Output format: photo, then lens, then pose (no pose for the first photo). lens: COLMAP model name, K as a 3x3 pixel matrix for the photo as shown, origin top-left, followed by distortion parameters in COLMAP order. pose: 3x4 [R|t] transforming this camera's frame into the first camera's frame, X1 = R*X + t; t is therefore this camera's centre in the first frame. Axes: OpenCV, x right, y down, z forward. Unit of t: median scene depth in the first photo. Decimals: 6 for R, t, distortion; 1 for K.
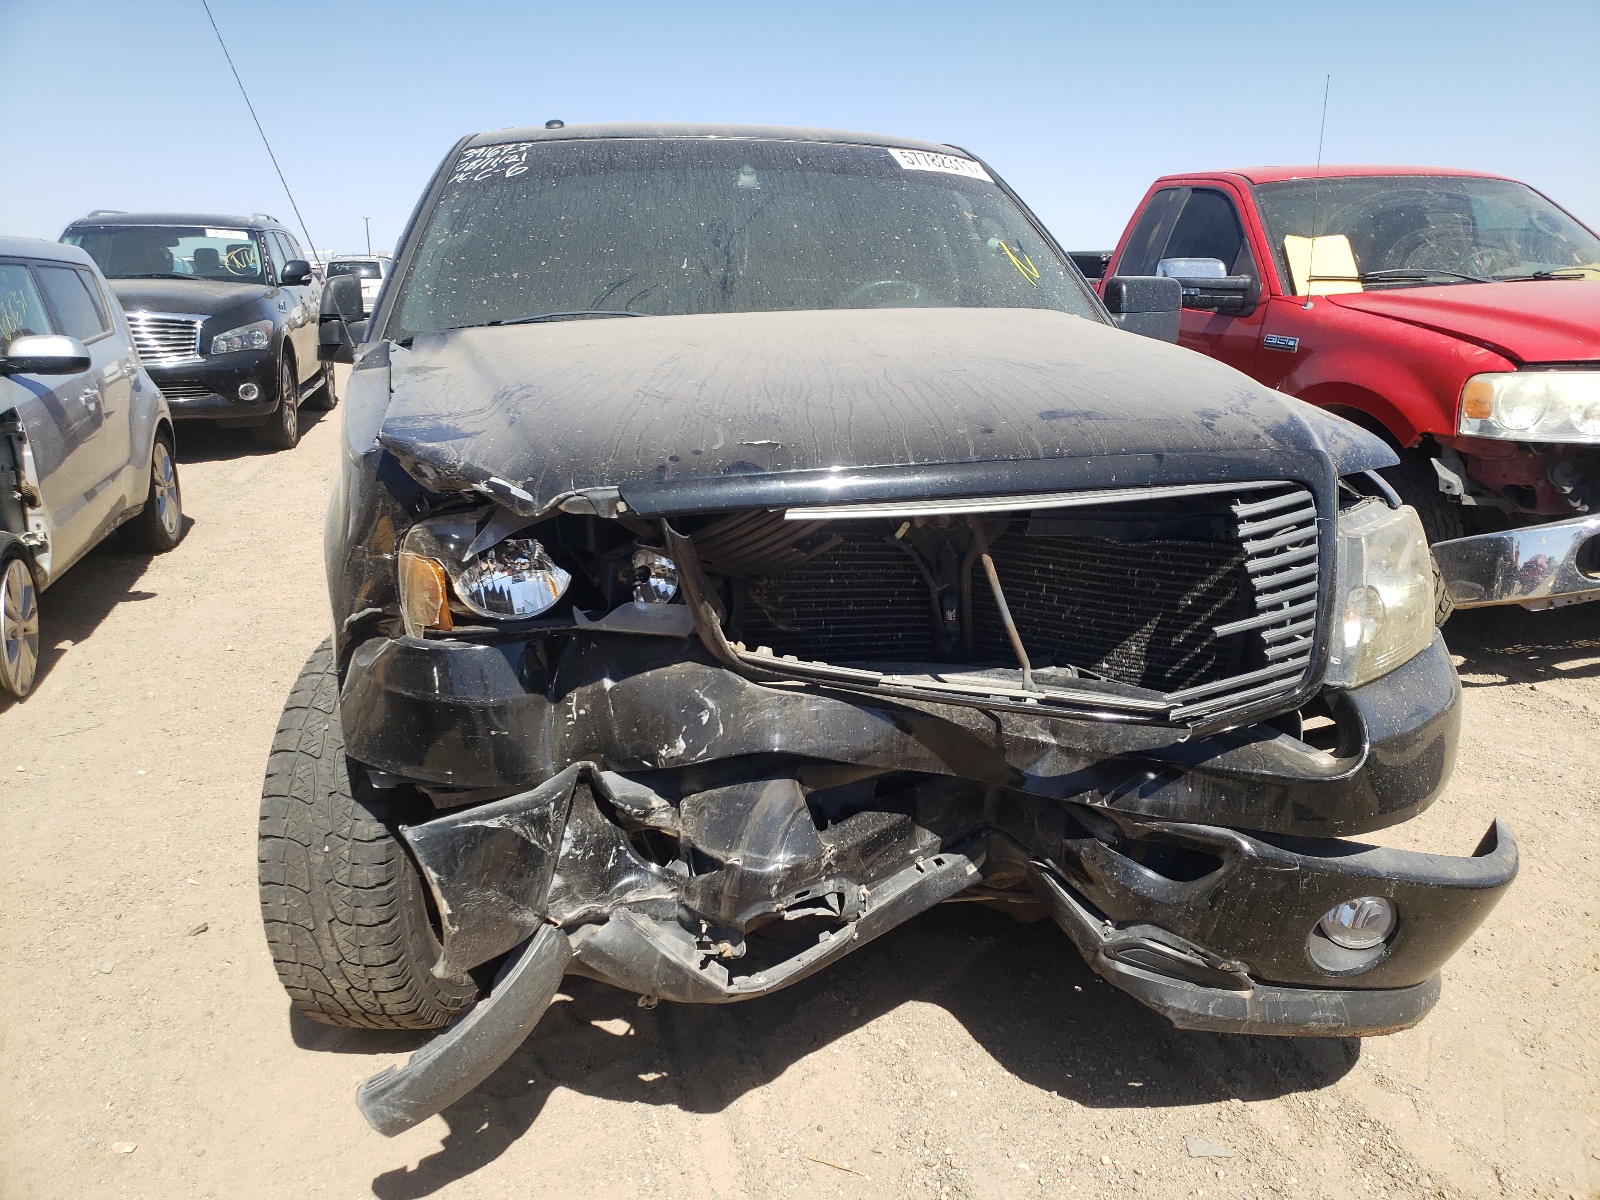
lens RADIAL K [[1204.6, 0, 800.0], [0, 1204.6, 600.0], [0, 0, 1]] dist [0.039898, -0.009256]
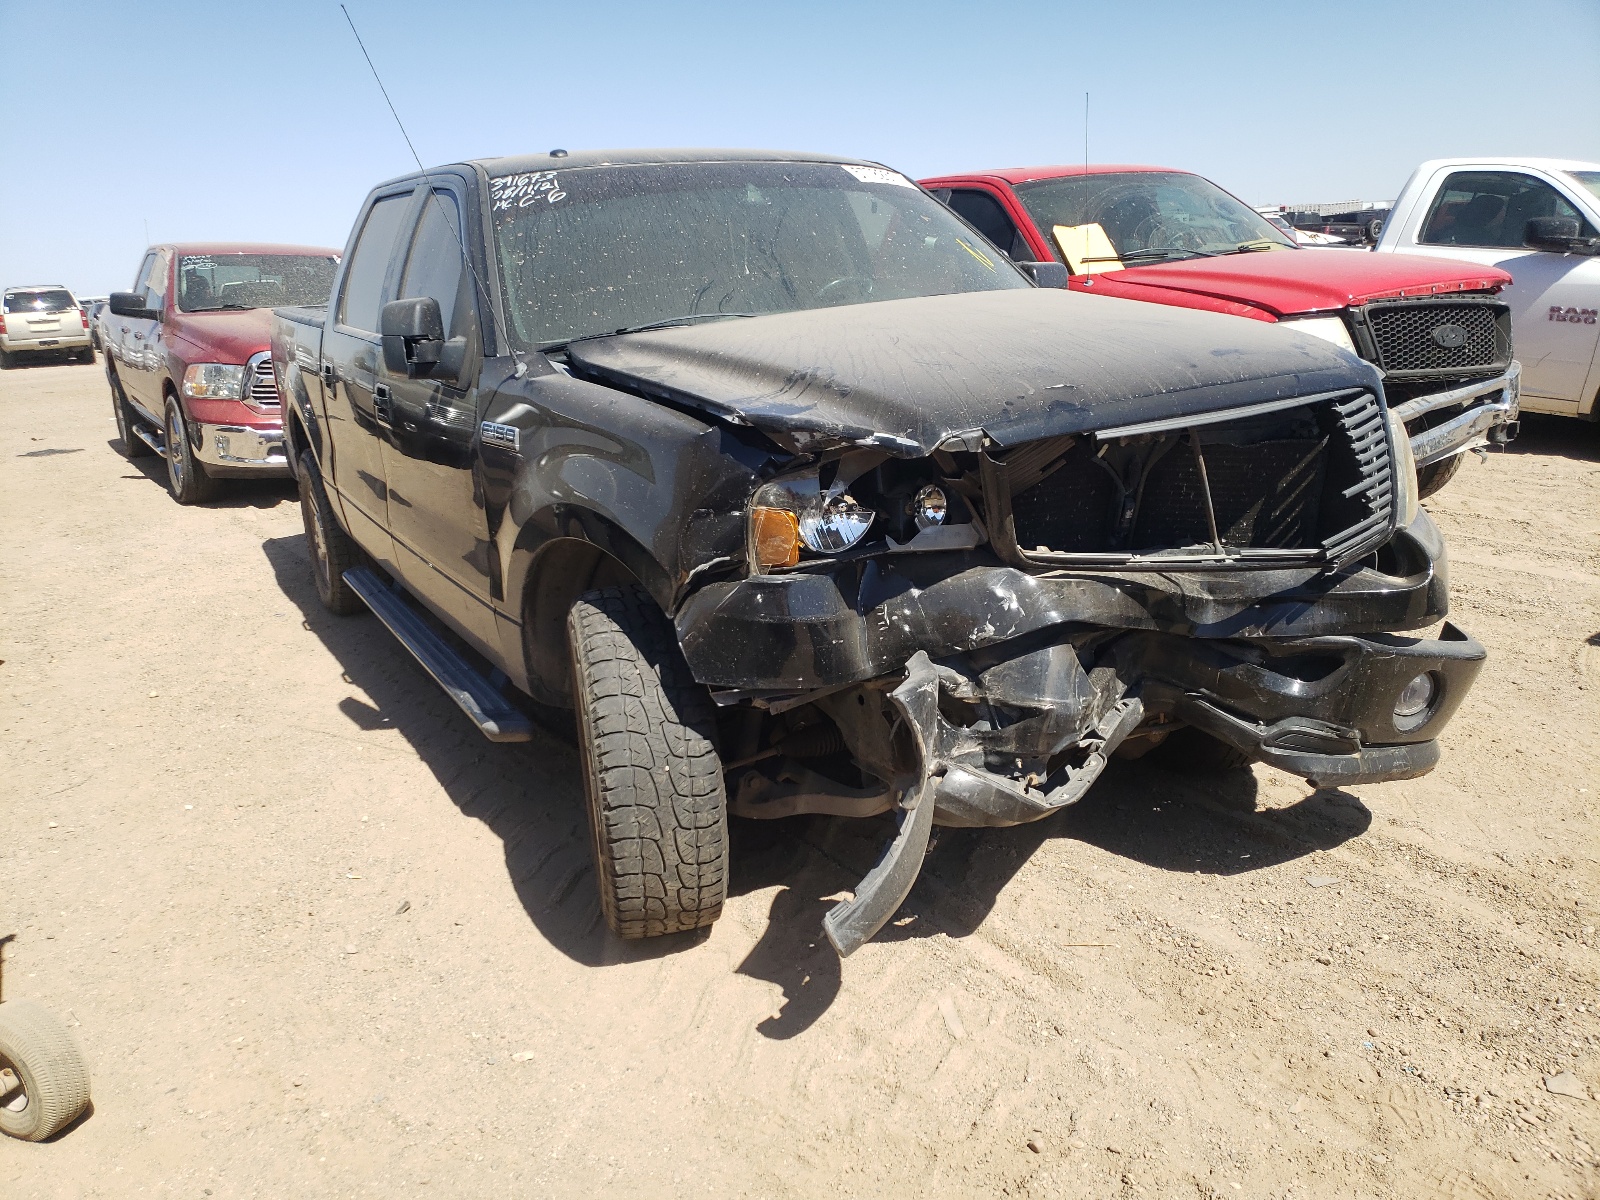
lens RADIAL K [[1197.6, 0, 760.0], [0, 1197.6, 600.9], [0, 0, 1]] dist [0.111744, -0.203457]
pose [[0.957575, -0.126406, 0.258983, -0.626065], [0.127838, 0.991730, 0.011376, 0.041015], [-0.258279, 0.022214, 0.965815, -0.183910]]
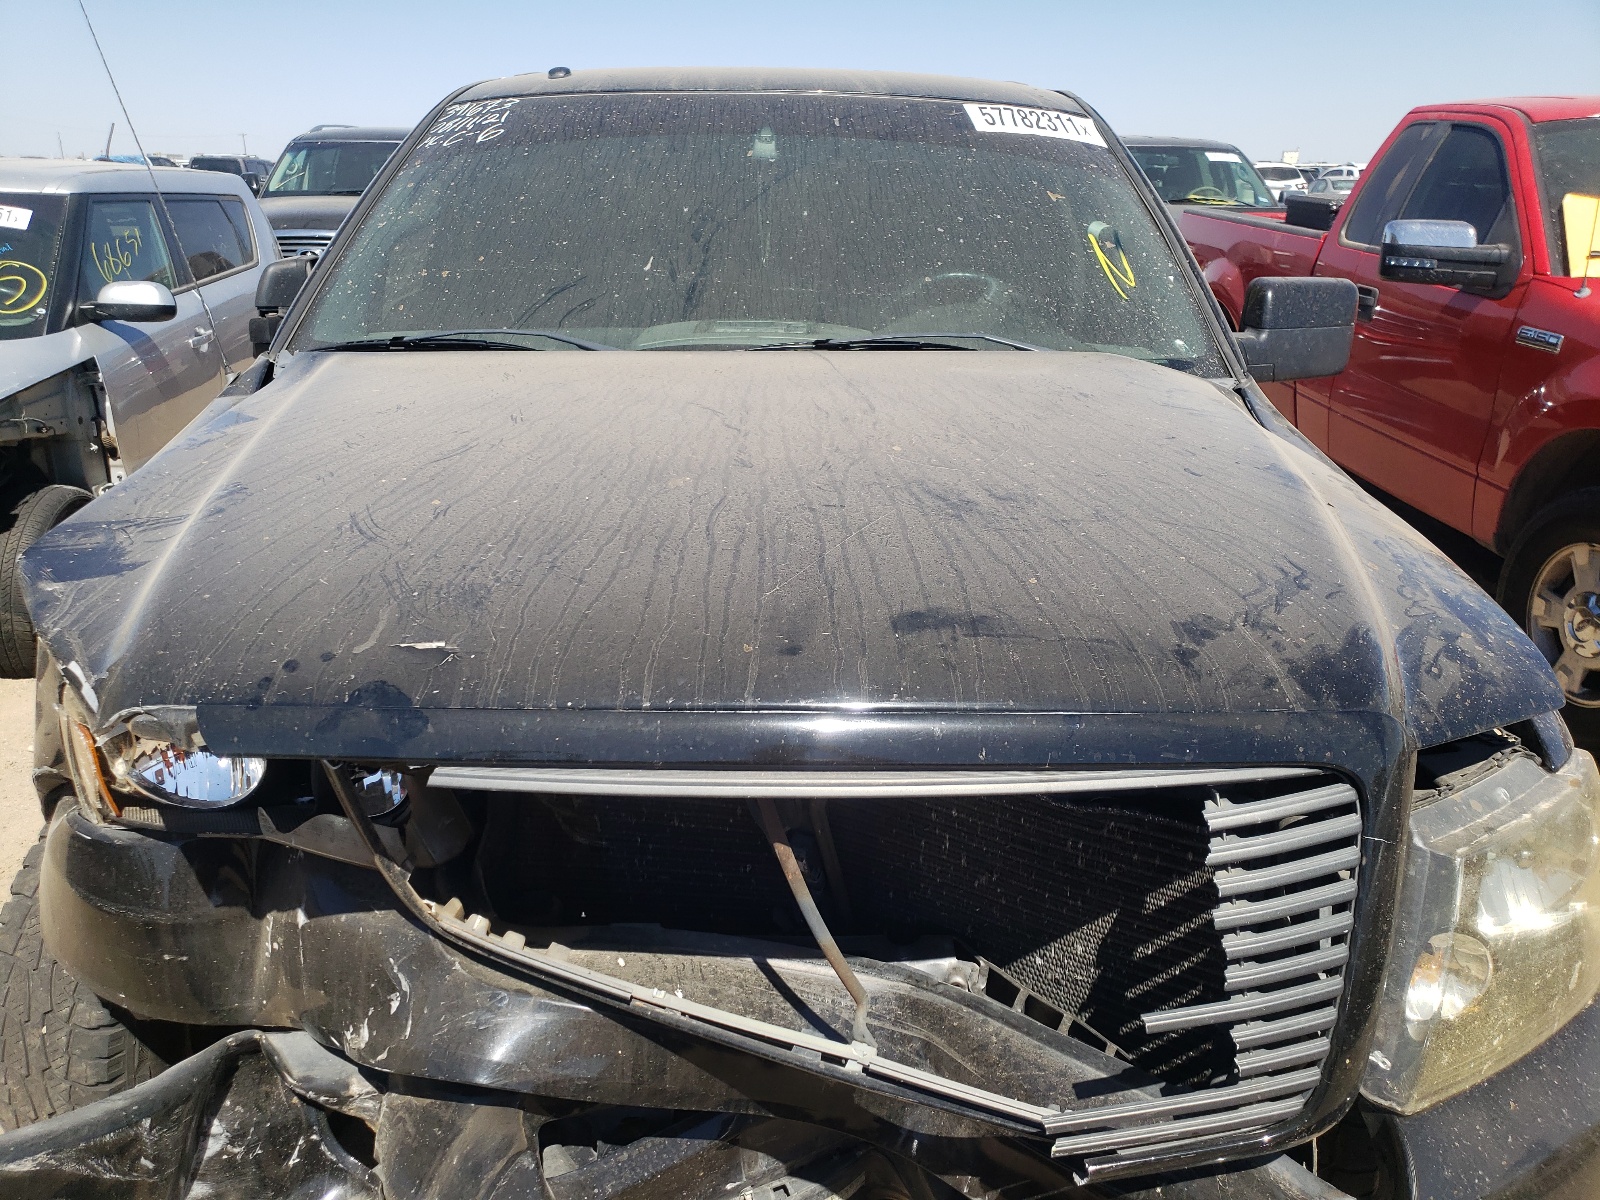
lens RADIAL K [[1214.3, 0, 776.9], [0, 1214.3, 574.7], [0, 0, 1]] dist [0.054281, -0.066725]
pose [[0.976102, 0.081182, -0.201582, 0.238770], [-0.070611, 0.995752, 0.059100, -0.190071], [0.205523, -0.043454, 0.977687, 0.340913]]
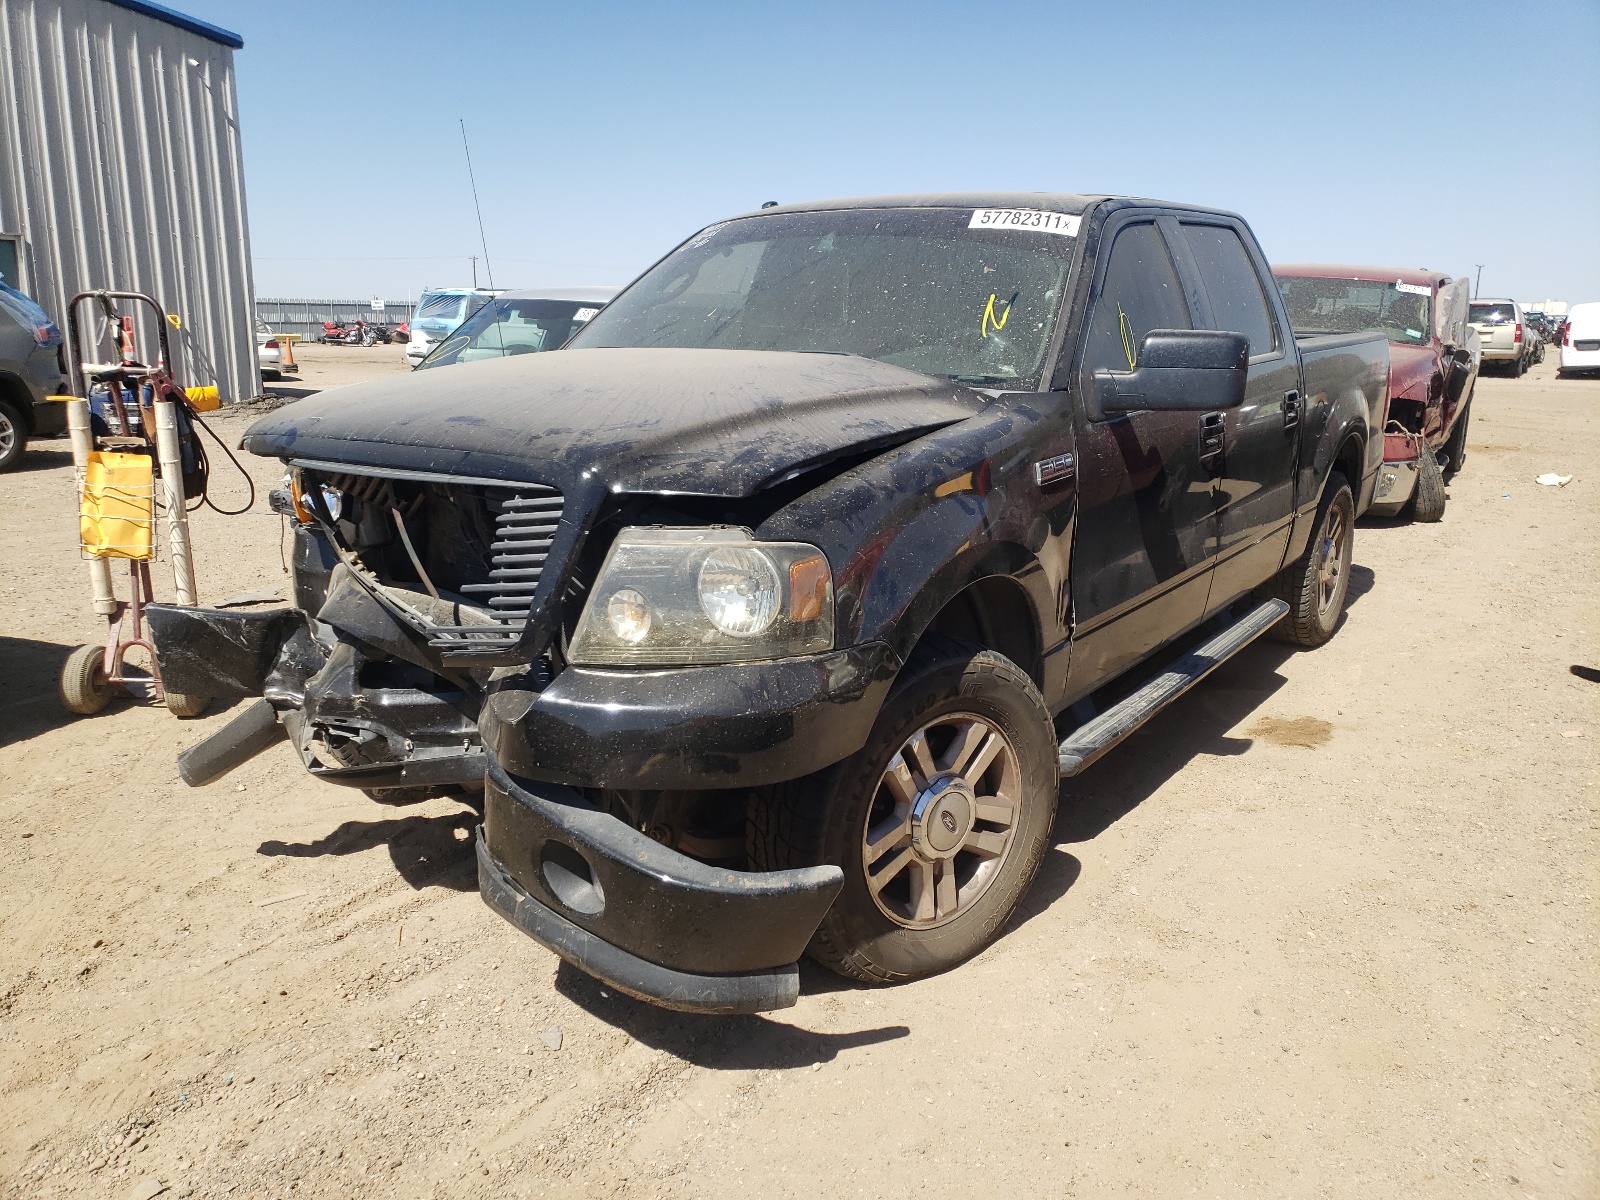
lens RADIAL K [[1204.6, 0, 800.0], [0, 1204.6, 600.0], [0, 0, 1]] dist [0.039898, -0.009256]
pose [[0.693330, 0.176556, -0.698657, 1.346714], [-0.203320, 0.978060, 0.045394, -0.084582], [0.691343, 0.110578, 0.714015, 0.275422]]
